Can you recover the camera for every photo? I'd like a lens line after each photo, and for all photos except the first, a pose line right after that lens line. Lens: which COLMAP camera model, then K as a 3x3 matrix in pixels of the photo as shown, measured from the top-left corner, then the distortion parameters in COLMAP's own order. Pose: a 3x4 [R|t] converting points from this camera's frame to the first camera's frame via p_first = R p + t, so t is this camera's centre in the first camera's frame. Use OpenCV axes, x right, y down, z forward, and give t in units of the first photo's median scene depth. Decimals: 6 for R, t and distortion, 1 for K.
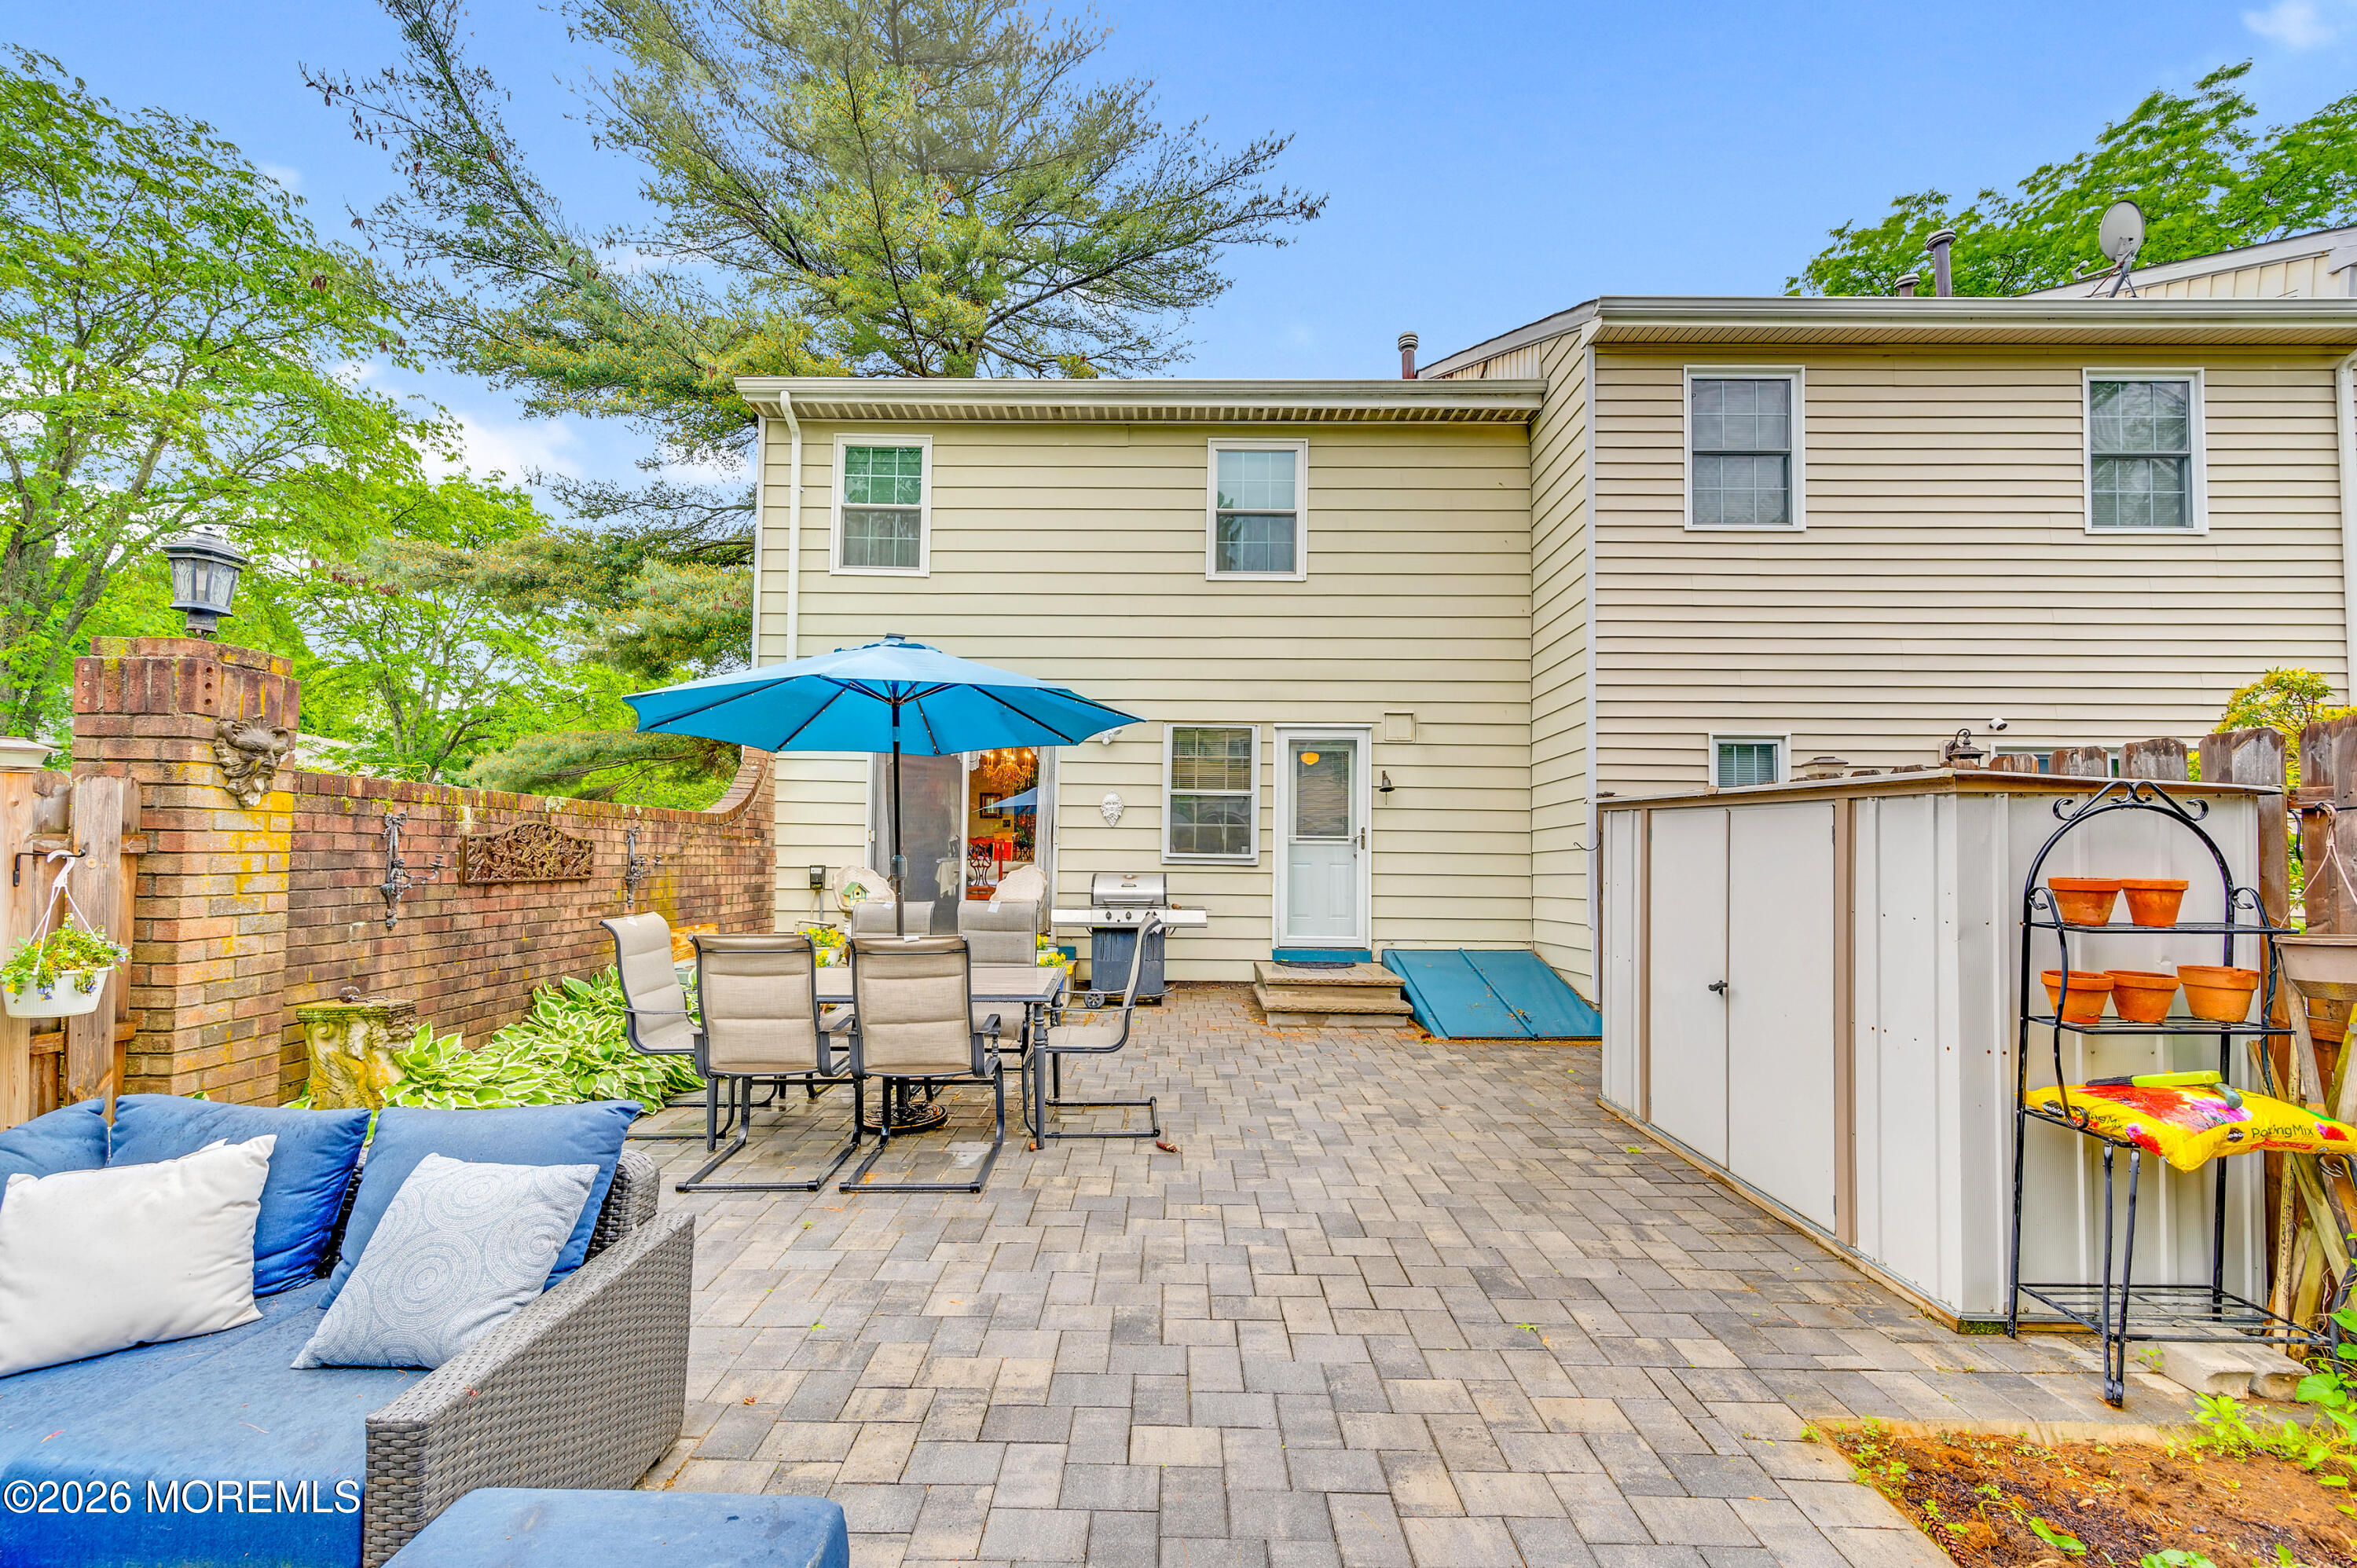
lens RADIAL K [[934.4, 0, 1172.3], [0, 934.4, 822.2], [0, 0, 1]] dist [-0.000802, -0.000387]
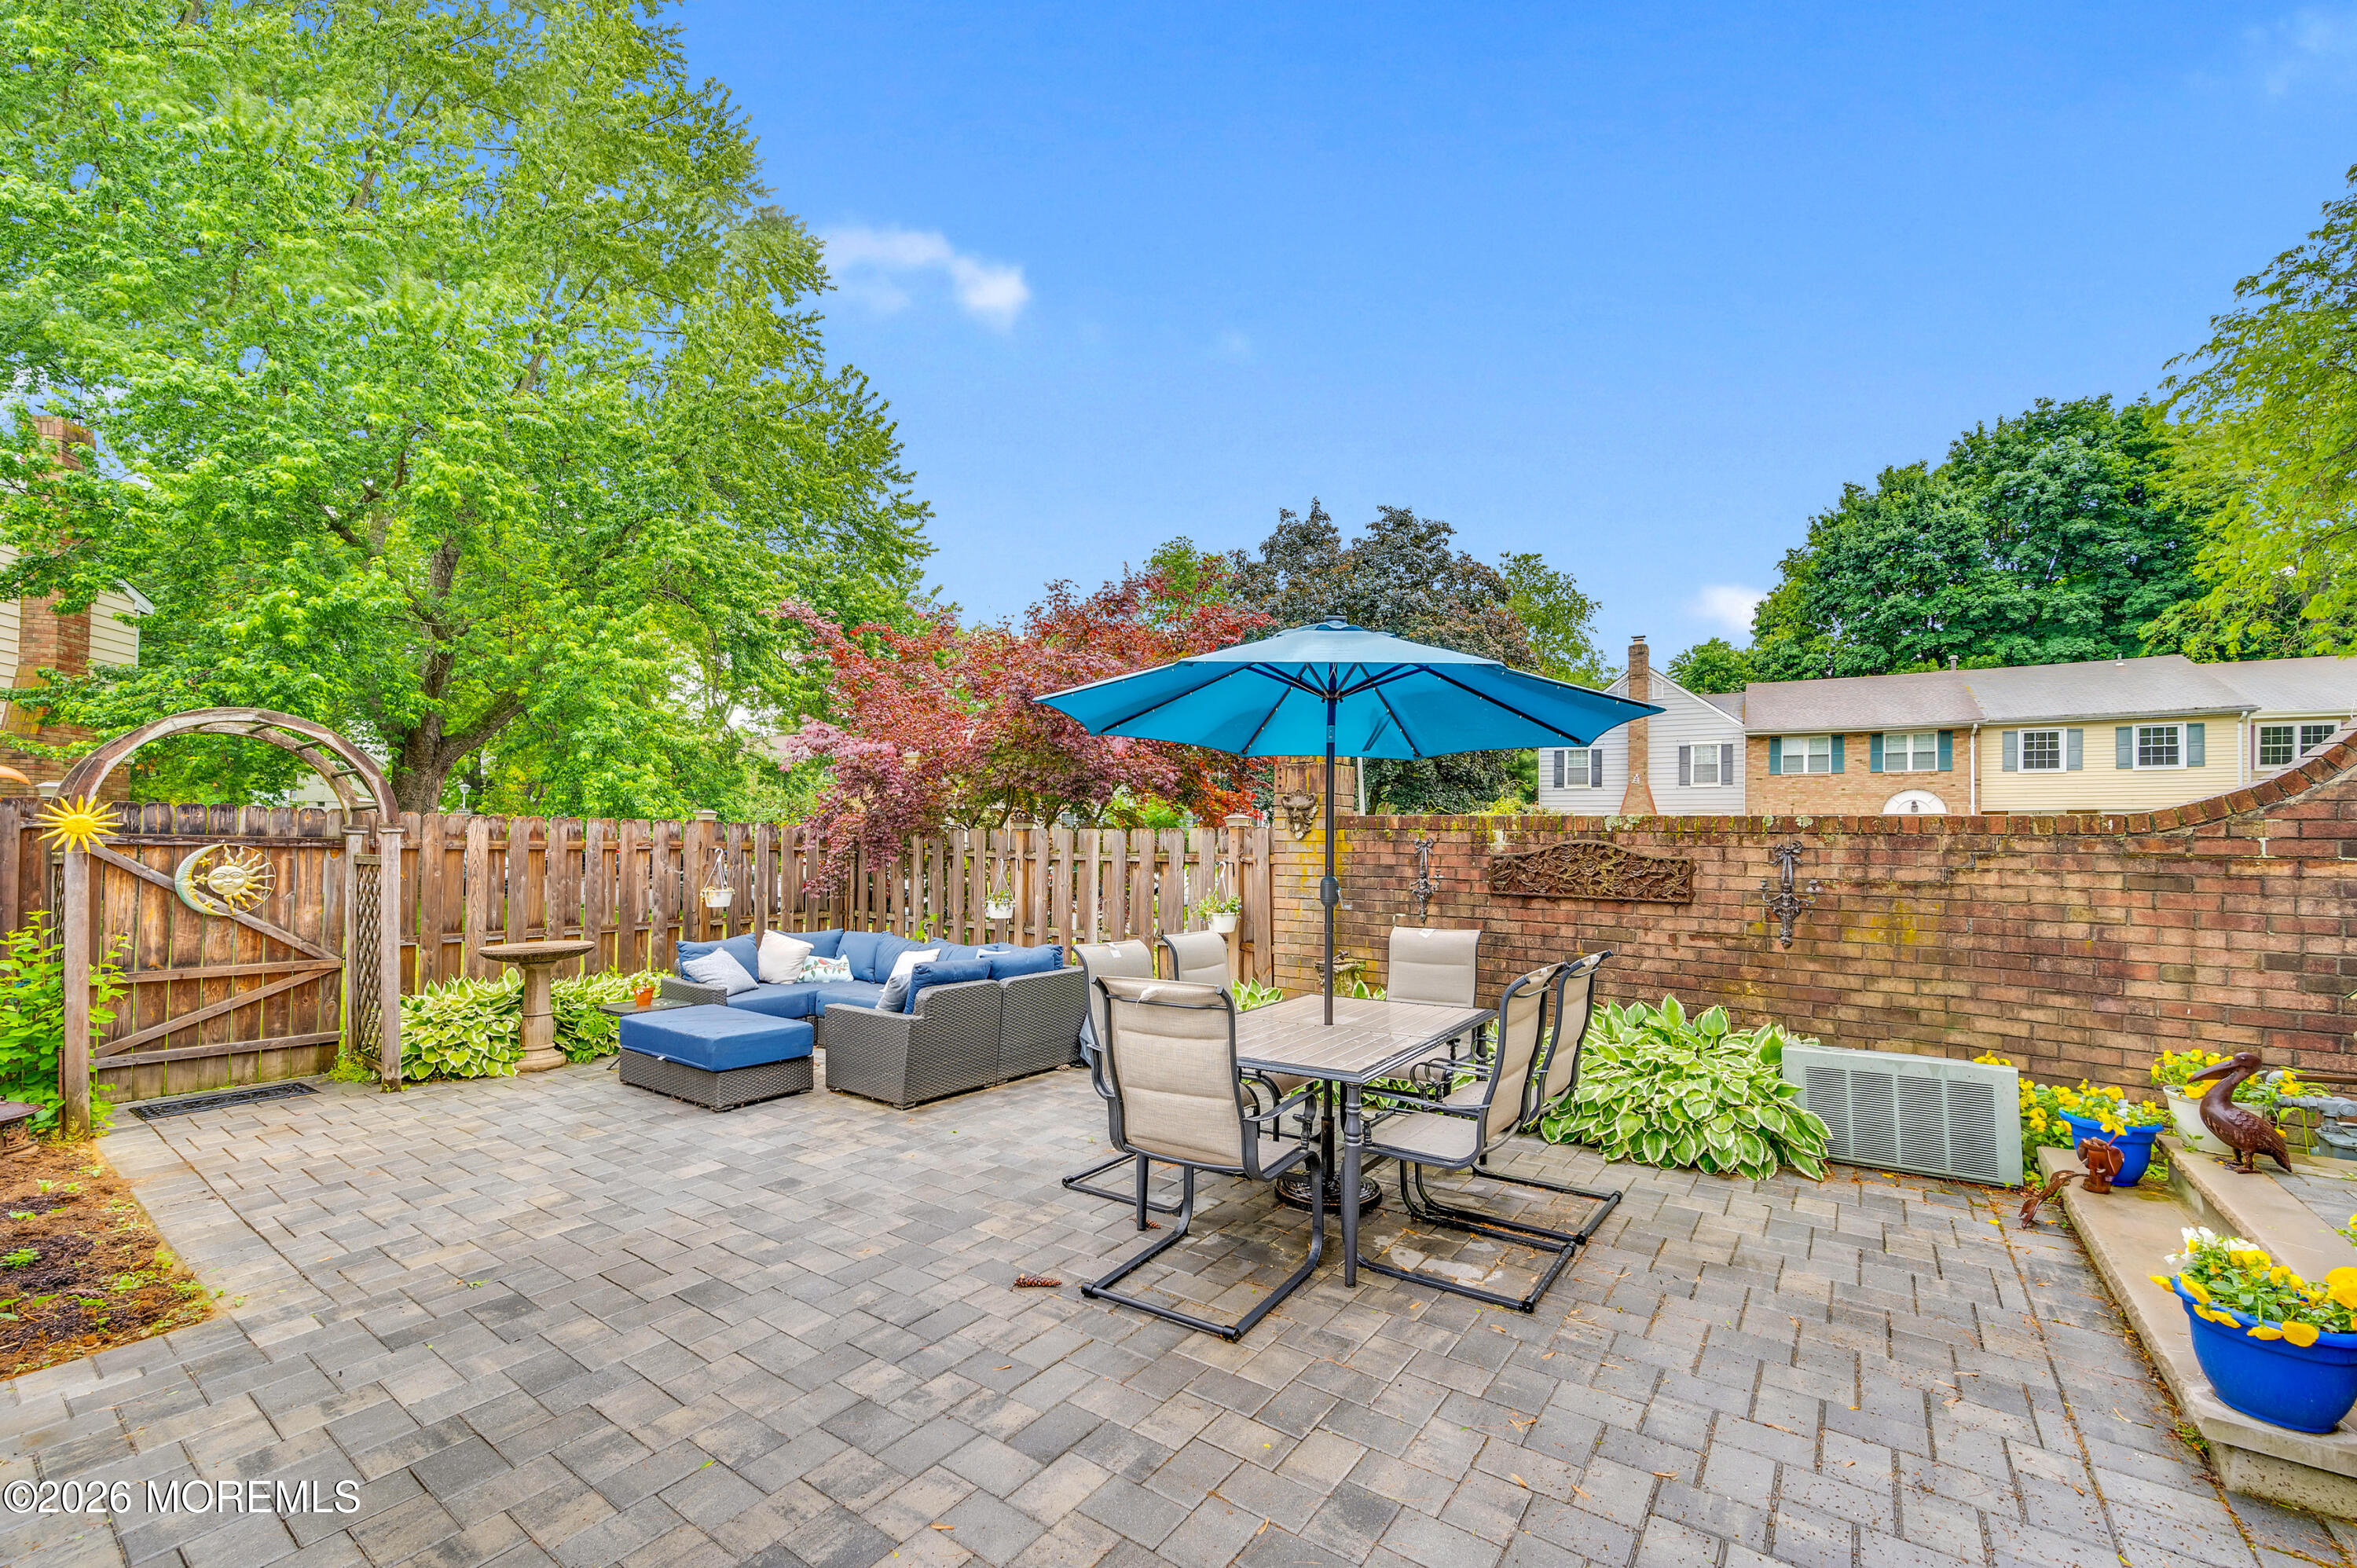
lens RADIAL K [[946.9, 0, 1171.1], [0, 946.9, 818.0], [0, 0, 1]] dist [-0.002915, 0.001023]
pose [[-0.583829, -0.034836, -0.811129, 0.555907], [0.012096, 0.998595, -0.051593, 0.028526], [0.811787, -0.039933, -0.582587, 1.575746]]
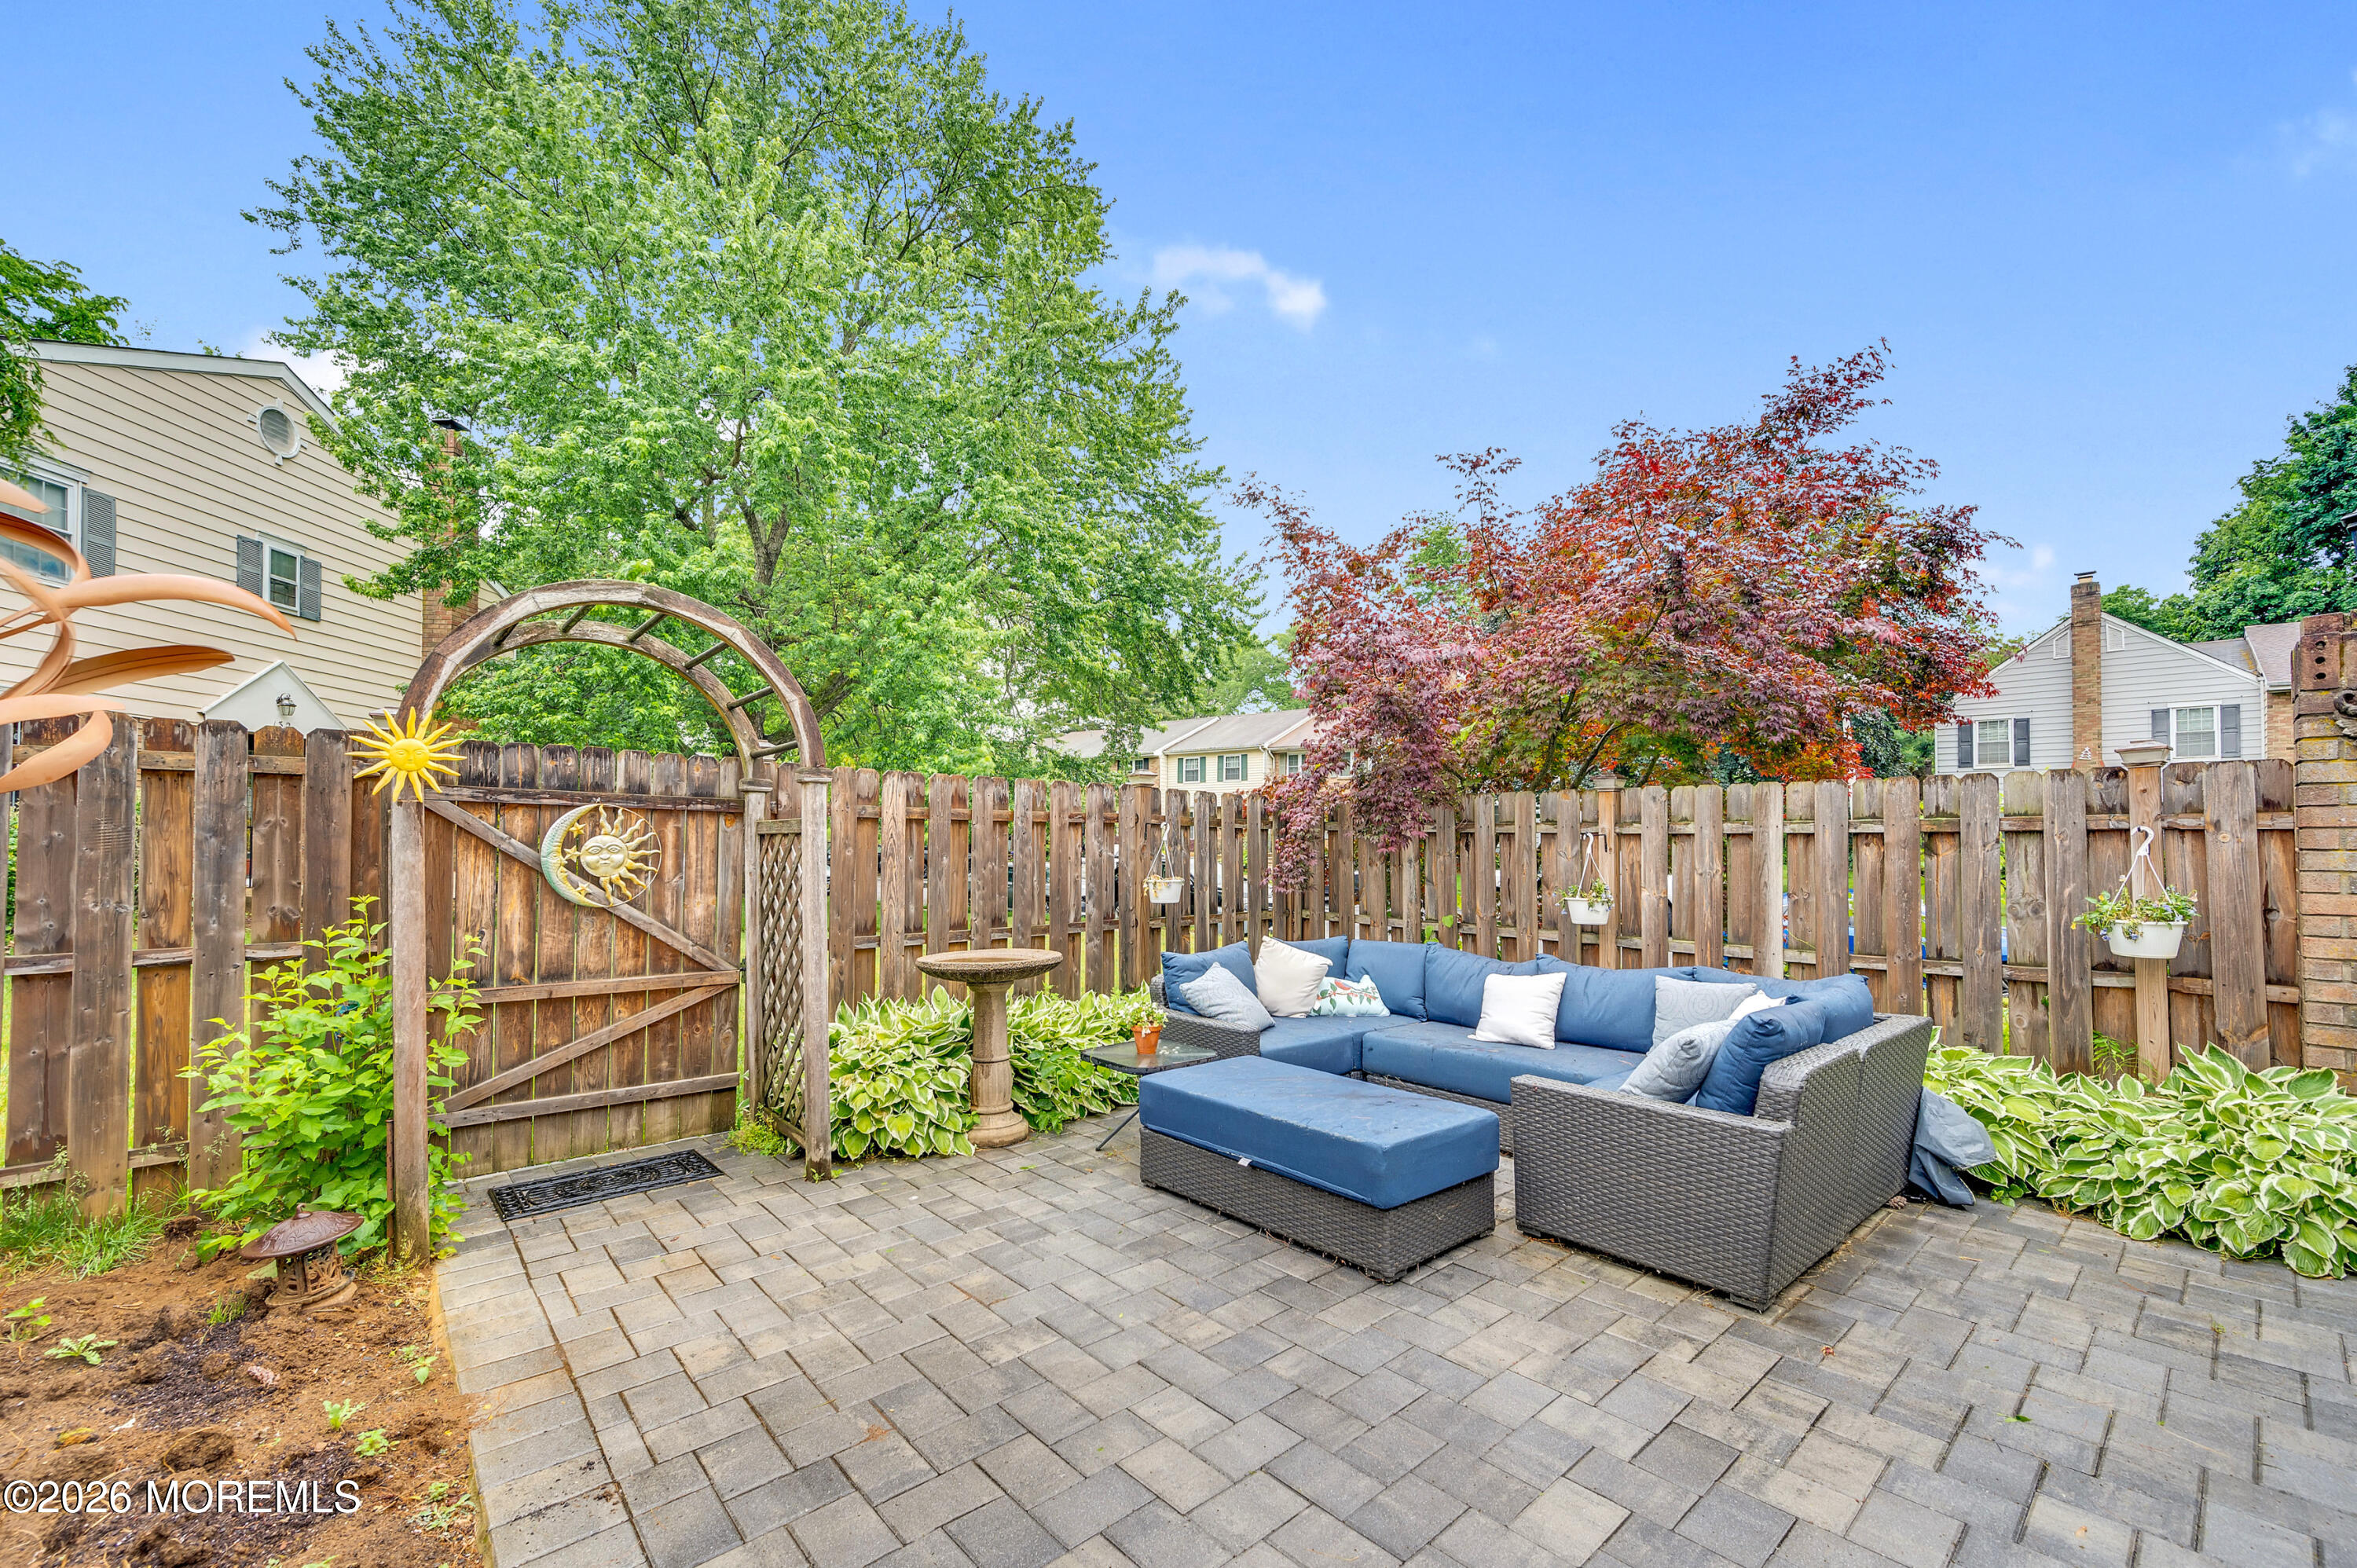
lens RADIAL K [[934.4, 0, 1172.3], [0, 934.4, 822.2], [0, 0, 1]] dist [-0.000802, -0.000387]
pose [[-0.749154, -0.027414, -0.661829, 0.434859], [0.010857, 0.998501, -0.053650, 0.053772], [0.662307, -0.047378, -0.747733, 0.747395]]
